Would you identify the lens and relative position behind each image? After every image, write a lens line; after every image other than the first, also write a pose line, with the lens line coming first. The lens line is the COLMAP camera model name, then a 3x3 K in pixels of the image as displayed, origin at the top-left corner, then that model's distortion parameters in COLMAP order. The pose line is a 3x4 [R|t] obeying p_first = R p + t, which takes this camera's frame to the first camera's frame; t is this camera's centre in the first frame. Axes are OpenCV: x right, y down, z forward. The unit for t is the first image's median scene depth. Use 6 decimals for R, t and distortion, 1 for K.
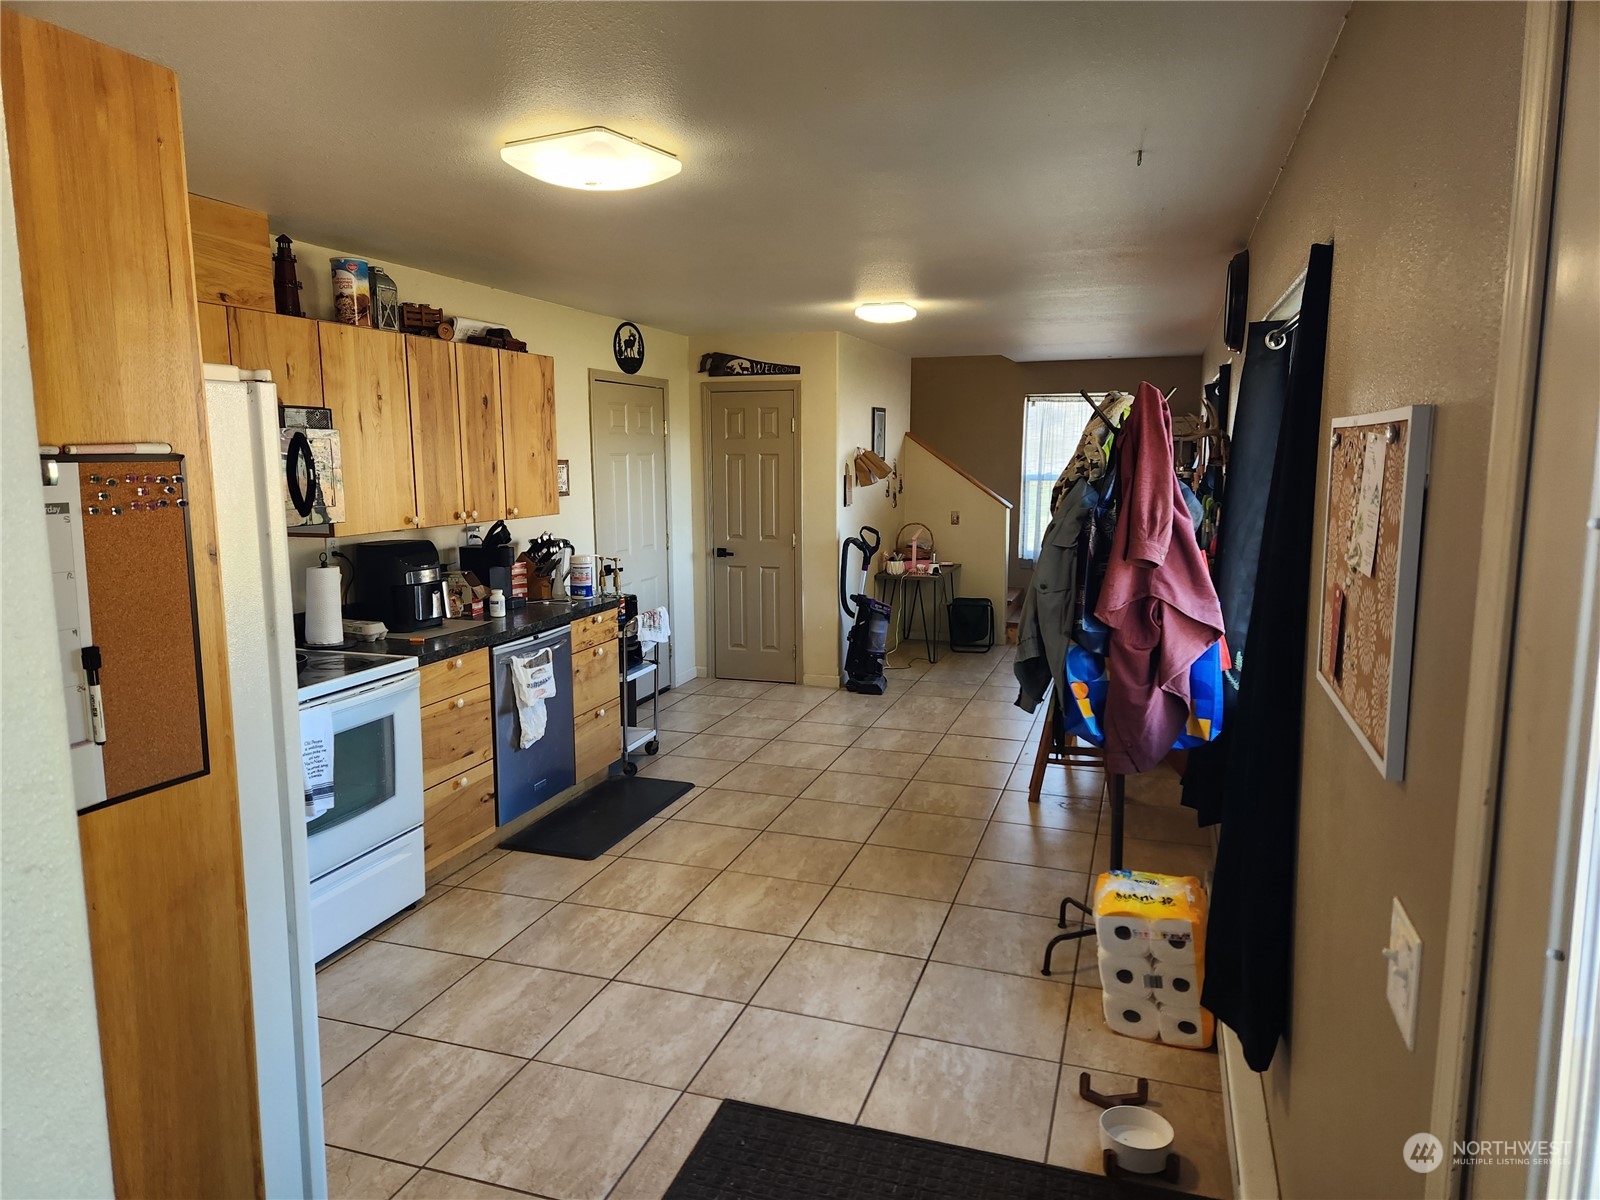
lens RADIAL K [[1061.7, 0, 797.9], [0, 1061.7, 612.6], [0, 0, 1]] dist [0.037841, -0.001776]
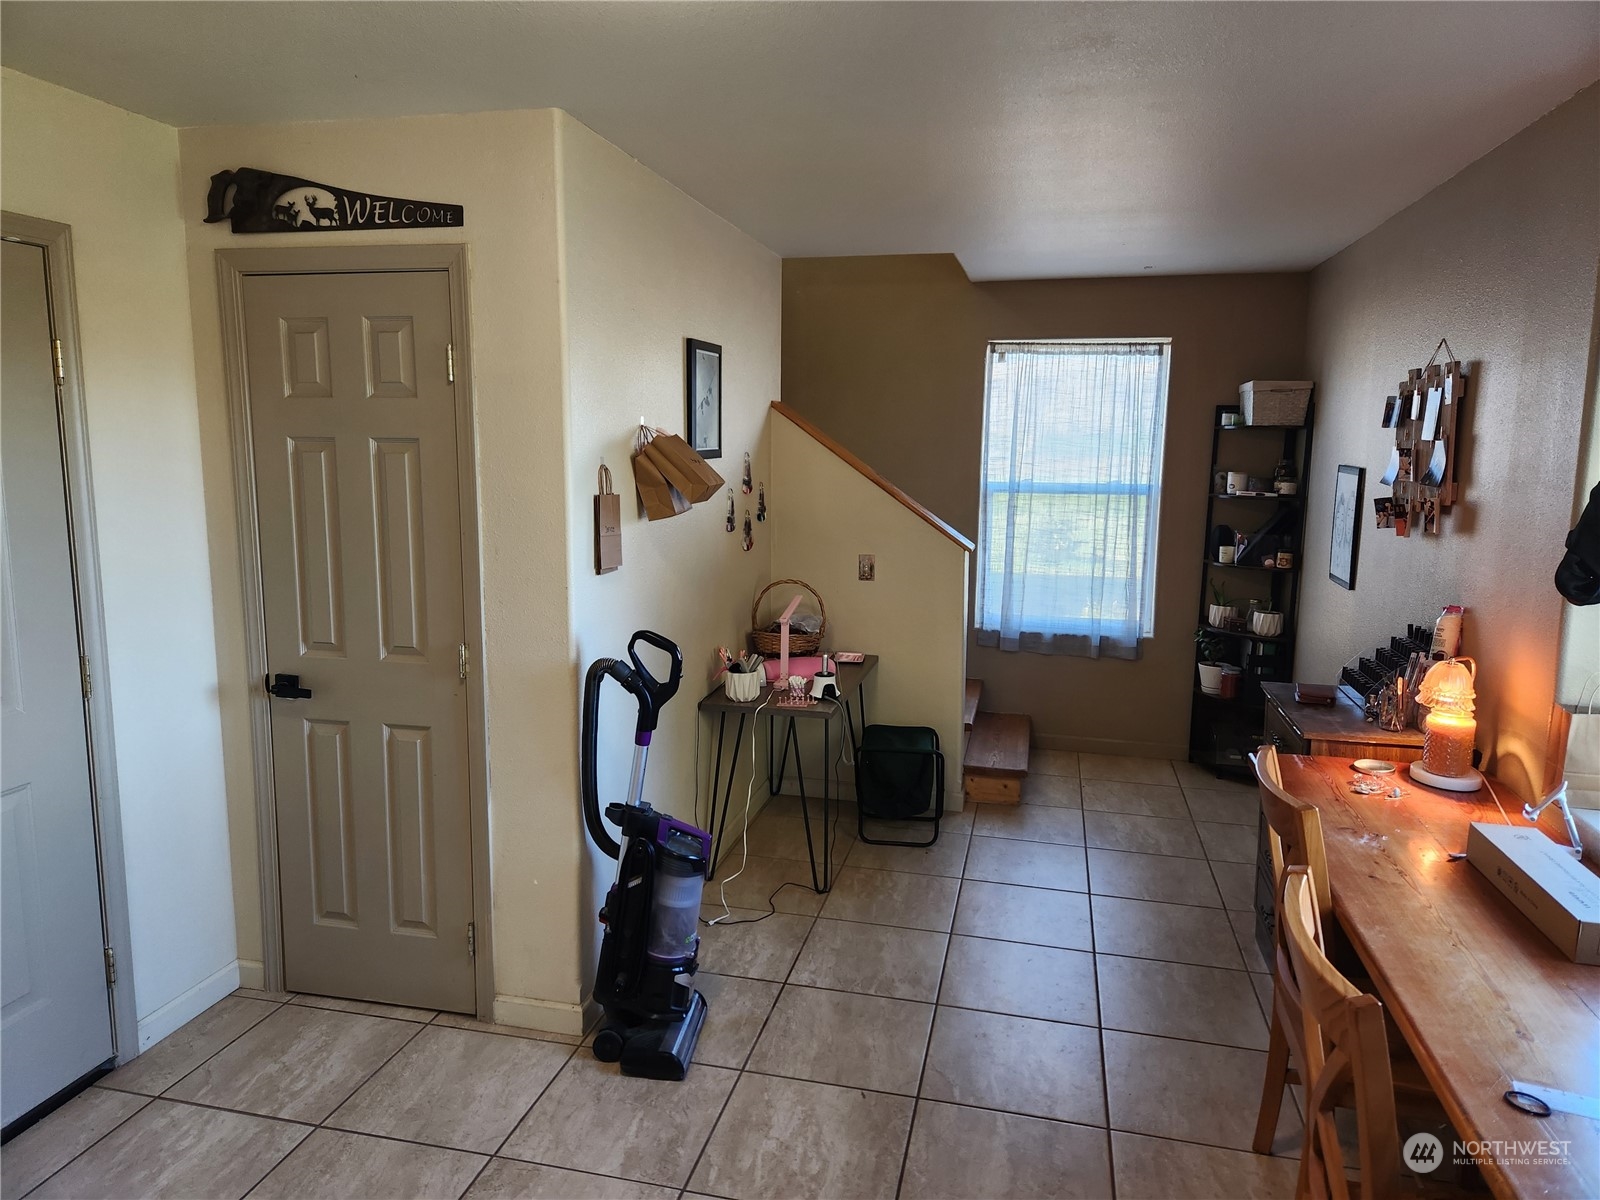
lens RADIAL K [[1061.7, 0, 806.4], [0, 1061.7, 591.1], [0, 0, 1]] dist [0.037841, -0.001776]
pose [[0.995087, -0.001061, 0.099000, 0.080099], [0.001838, 0.999968, -0.007756, -0.087965], [-0.098988, 0.007900, 0.995057, 0.580983]]
